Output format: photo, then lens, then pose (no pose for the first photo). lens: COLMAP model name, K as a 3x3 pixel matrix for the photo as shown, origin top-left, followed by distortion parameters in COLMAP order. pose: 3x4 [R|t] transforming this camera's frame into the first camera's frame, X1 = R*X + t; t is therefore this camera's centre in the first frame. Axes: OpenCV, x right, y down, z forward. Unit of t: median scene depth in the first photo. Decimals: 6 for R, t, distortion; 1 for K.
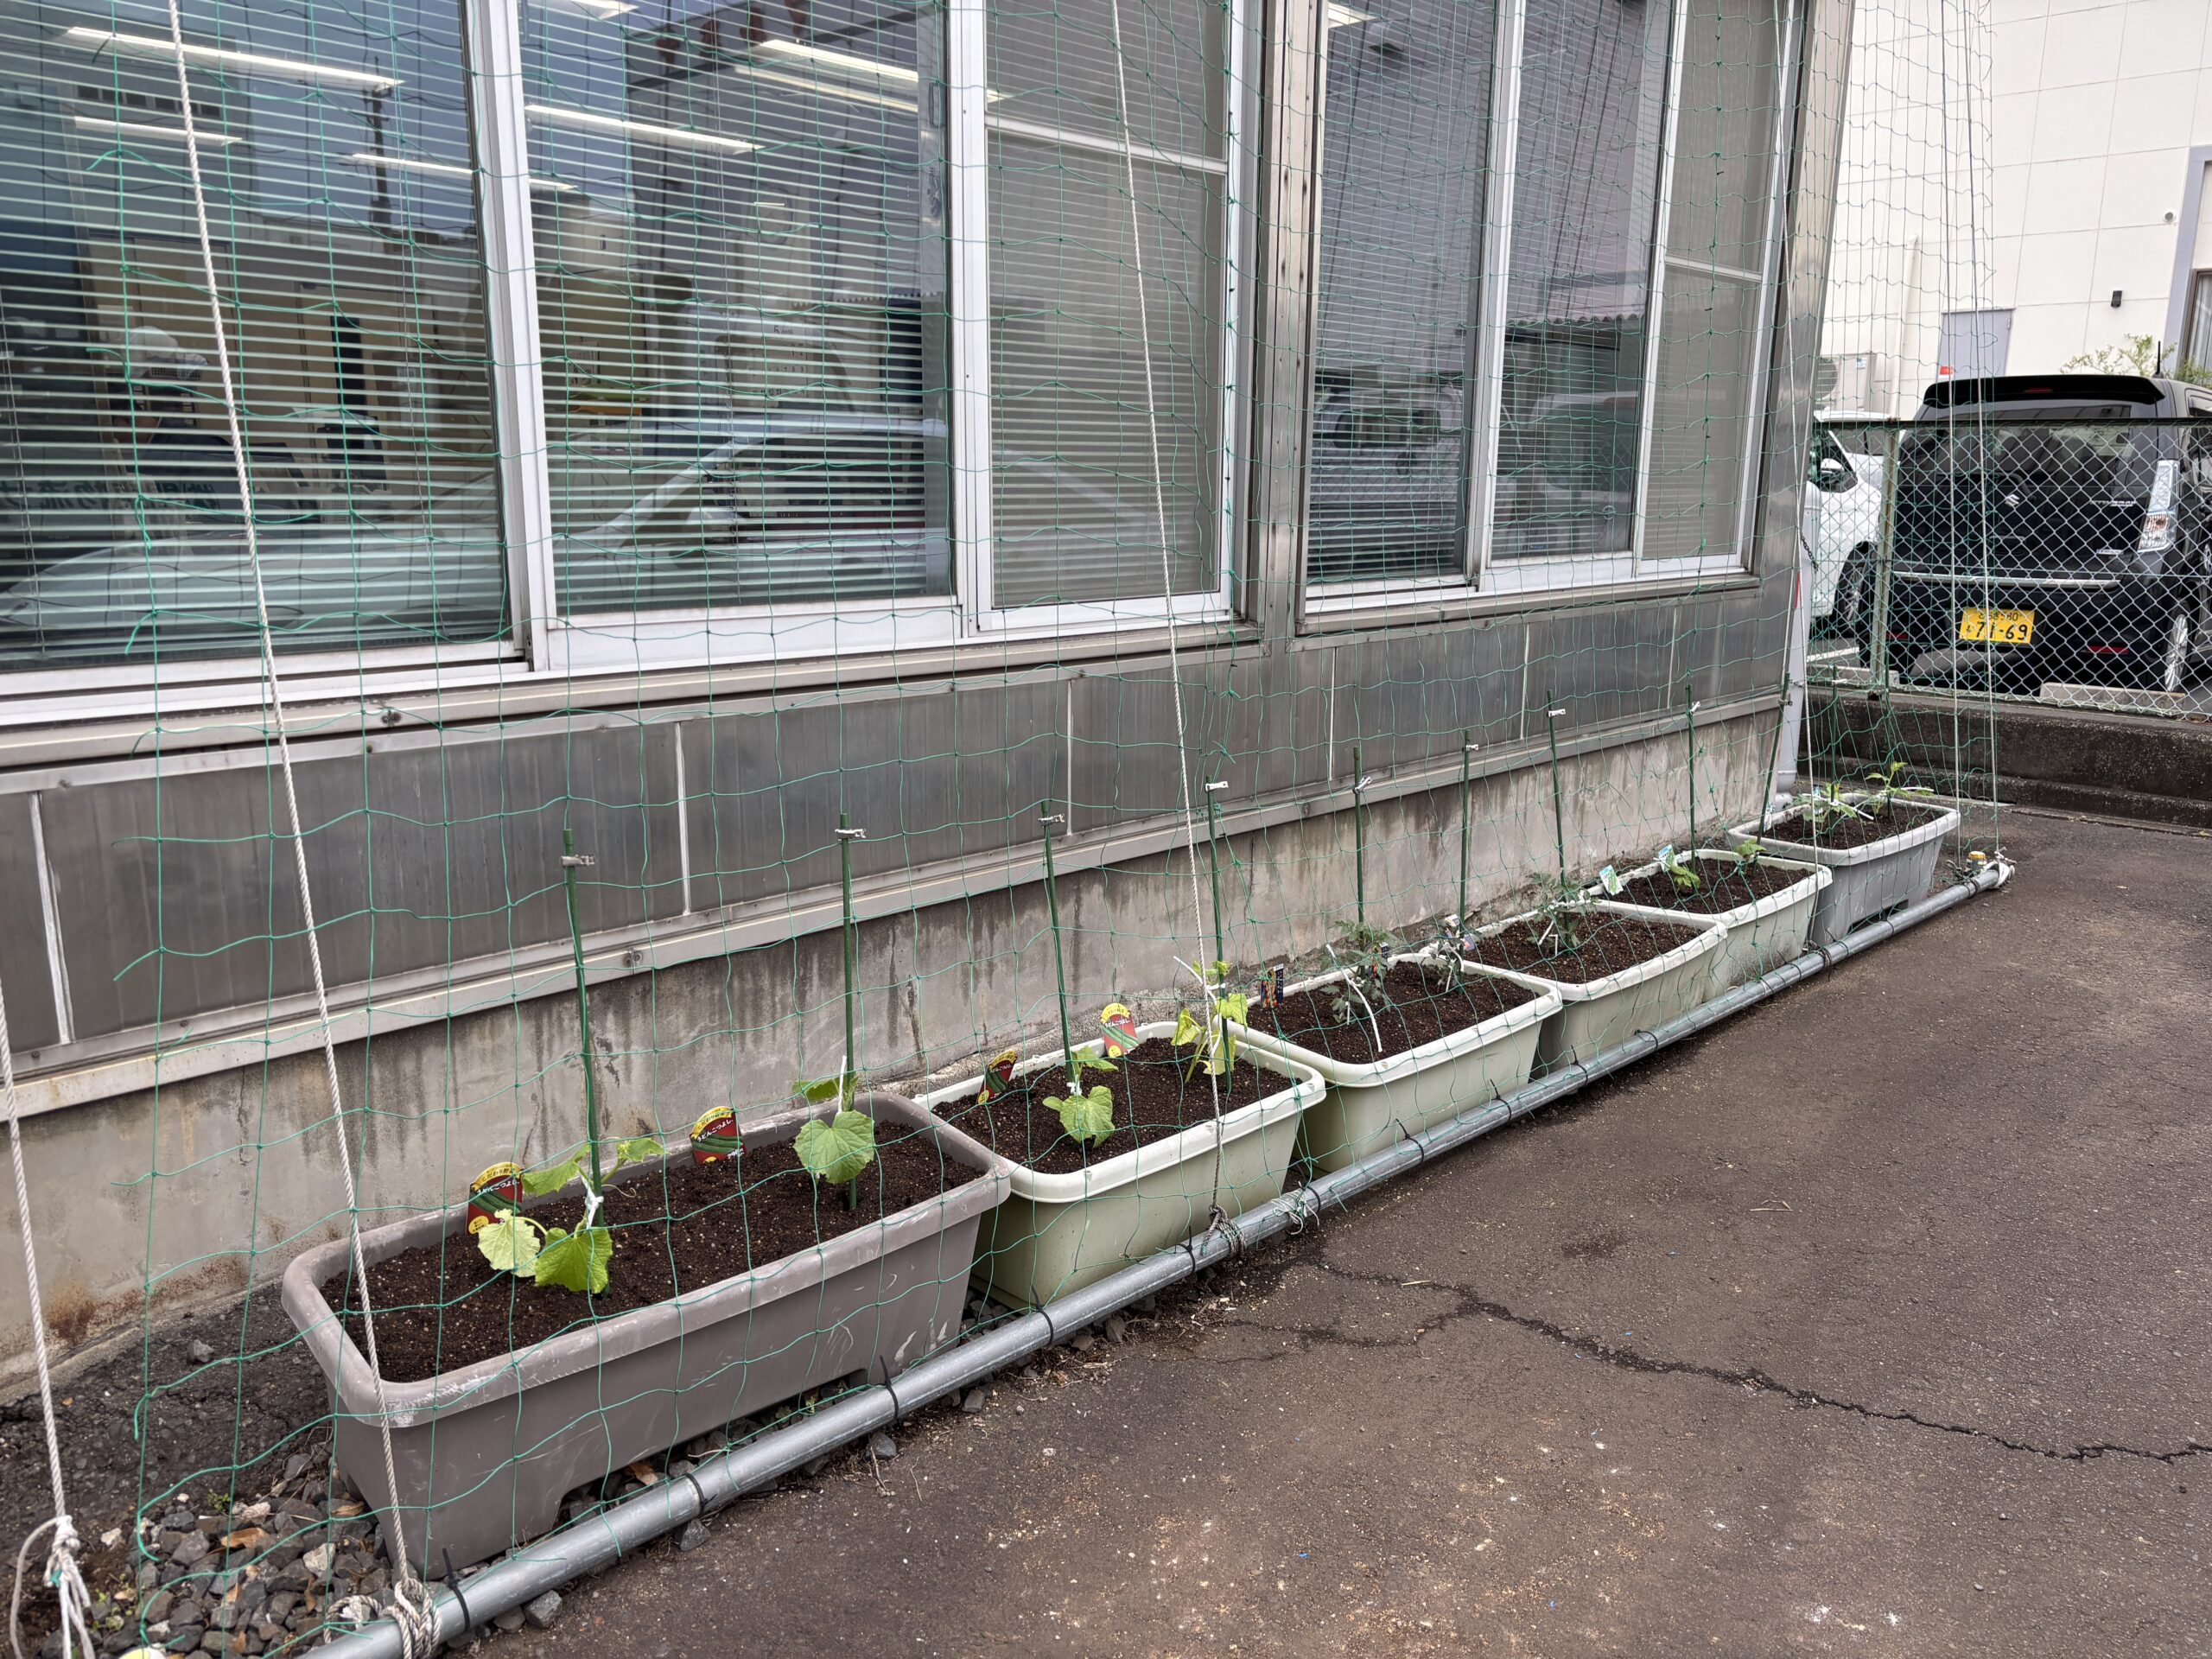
lens RADIAL K [[1680.2, 0, 1106.0], [0, 1680.2, 829.5], [0, 0, 1]] dist [-0.002745, -0.001389]
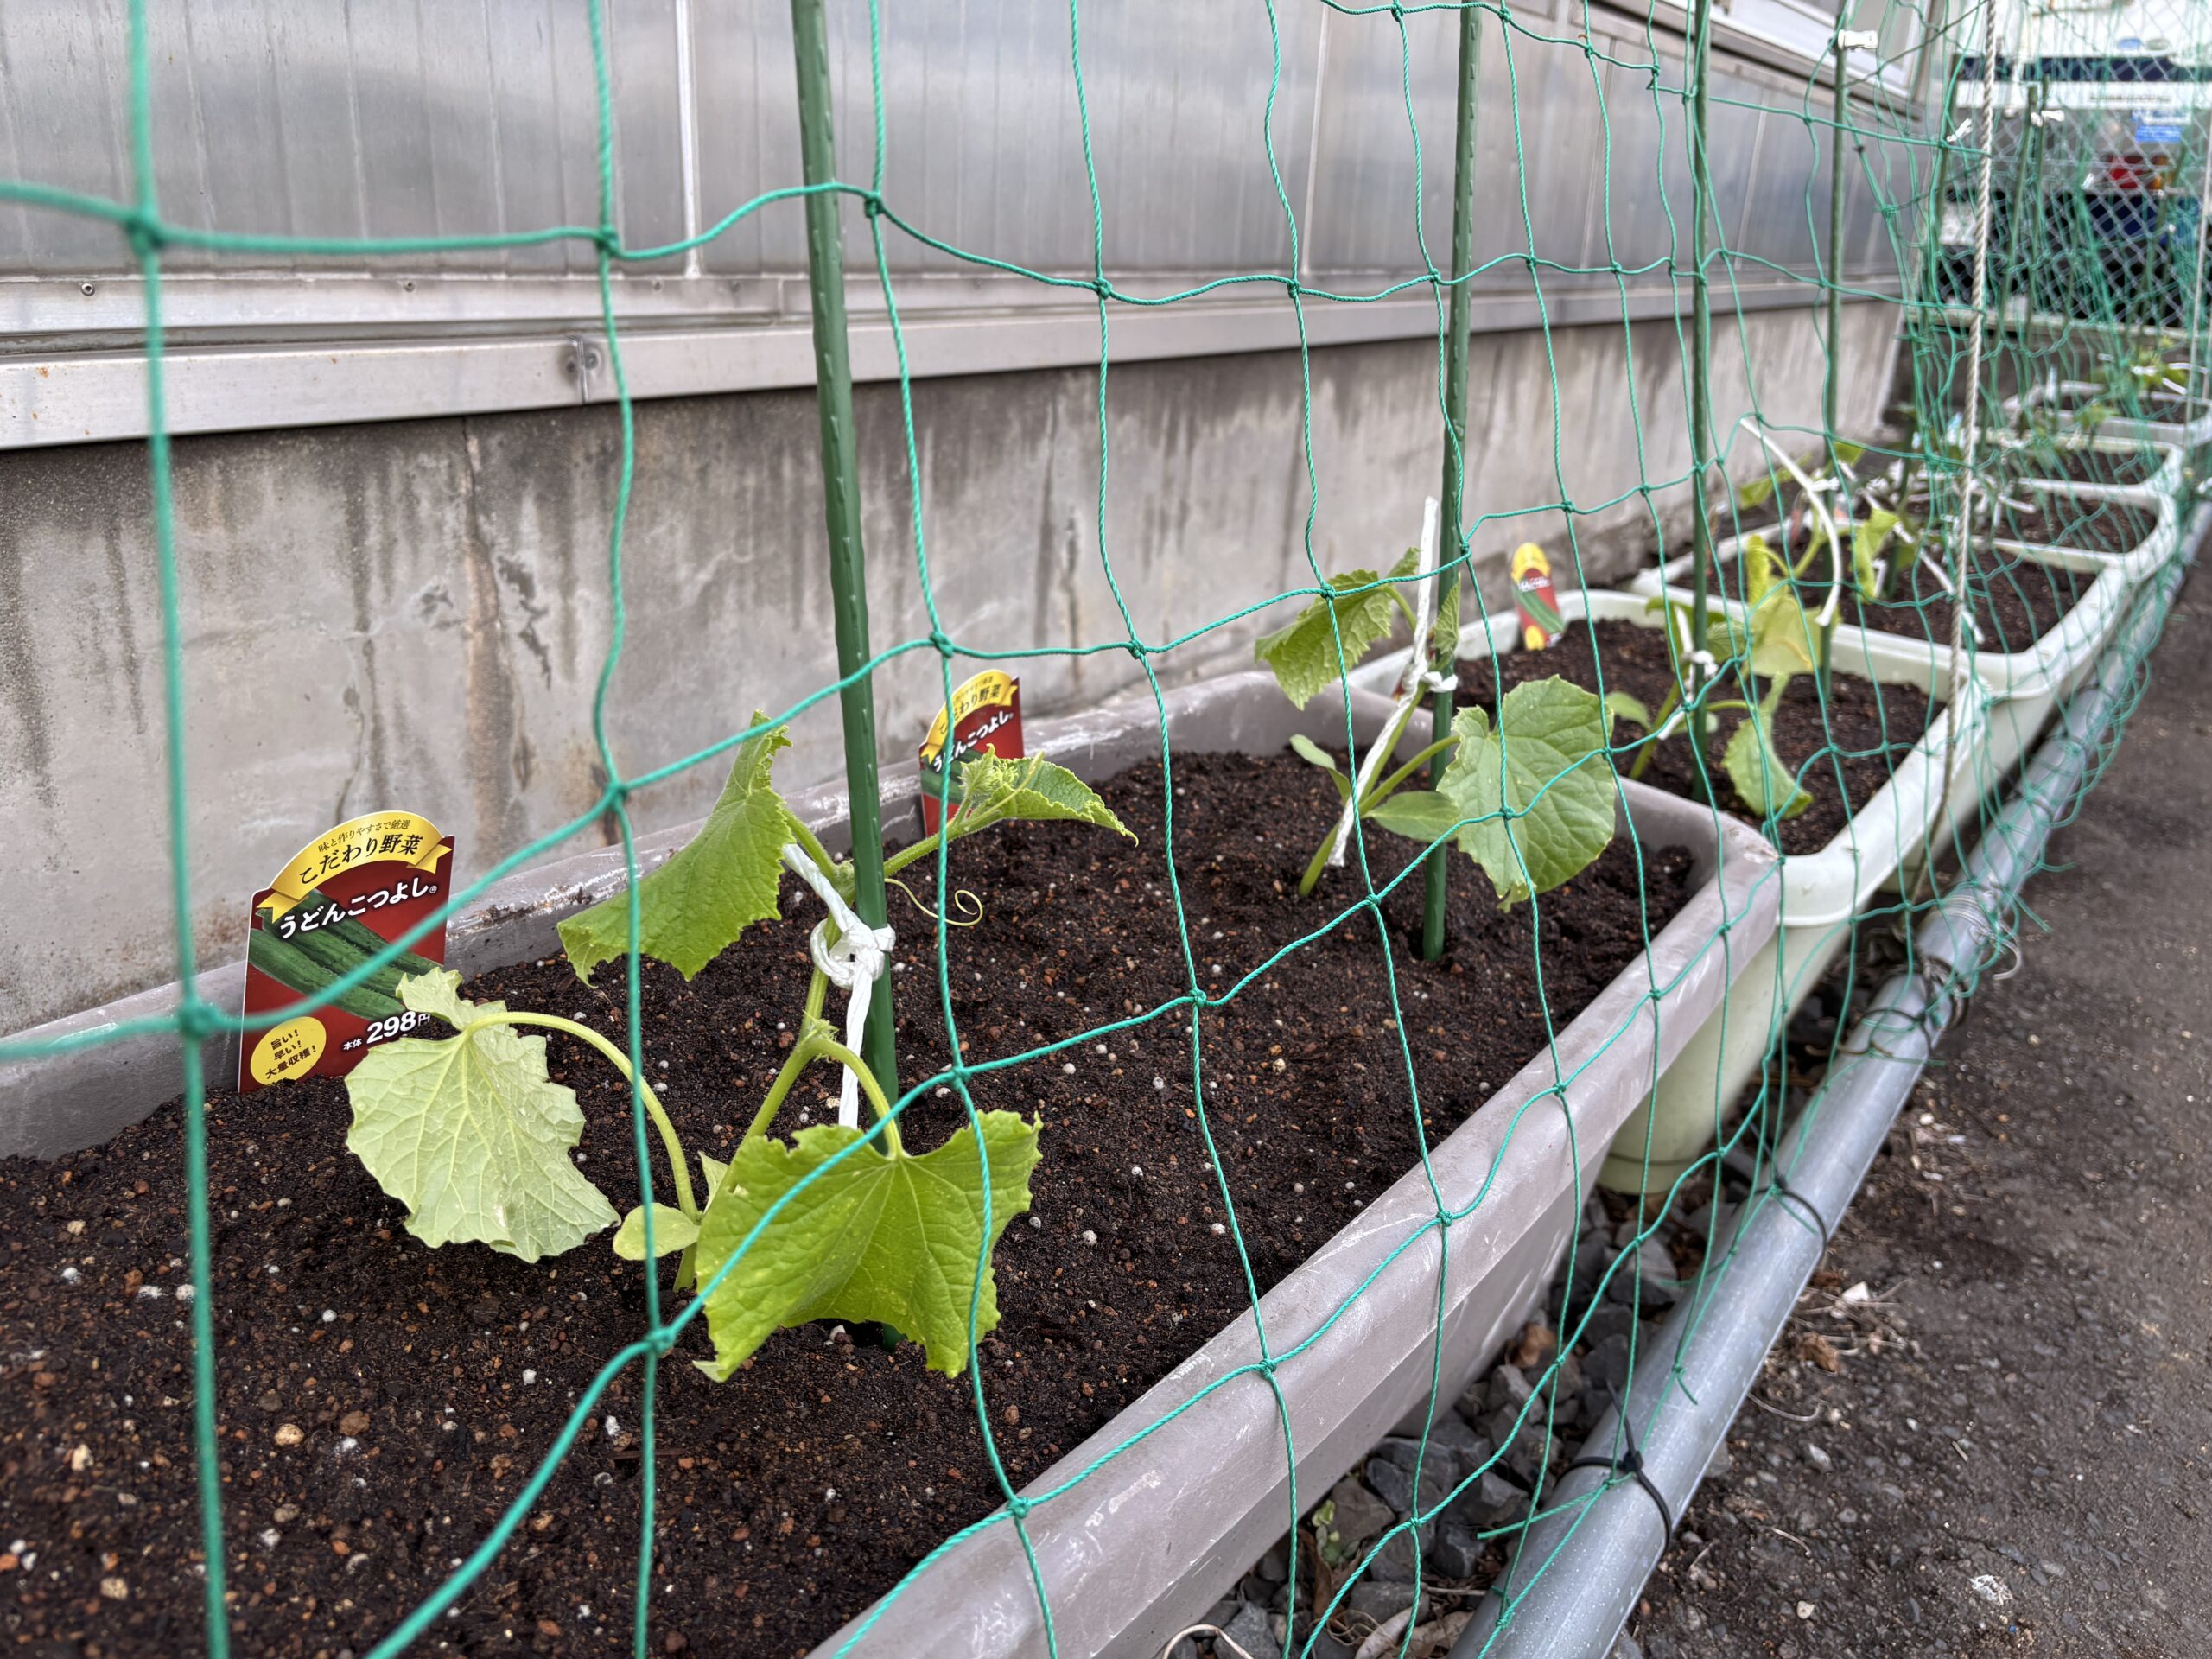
lens RADIAL K [[1820.8, 0, 1106.0], [0, 1820.8, 829.5], [0, 0, 1]] dist [-0.000781, -0.001029]
pose [[0.989182, -0.010162, 0.146341, -0.221856], [-0.011514, 0.989141, 0.146515, 0.121469], [-0.146241, -0.146615, 0.978324, 0.540292]]
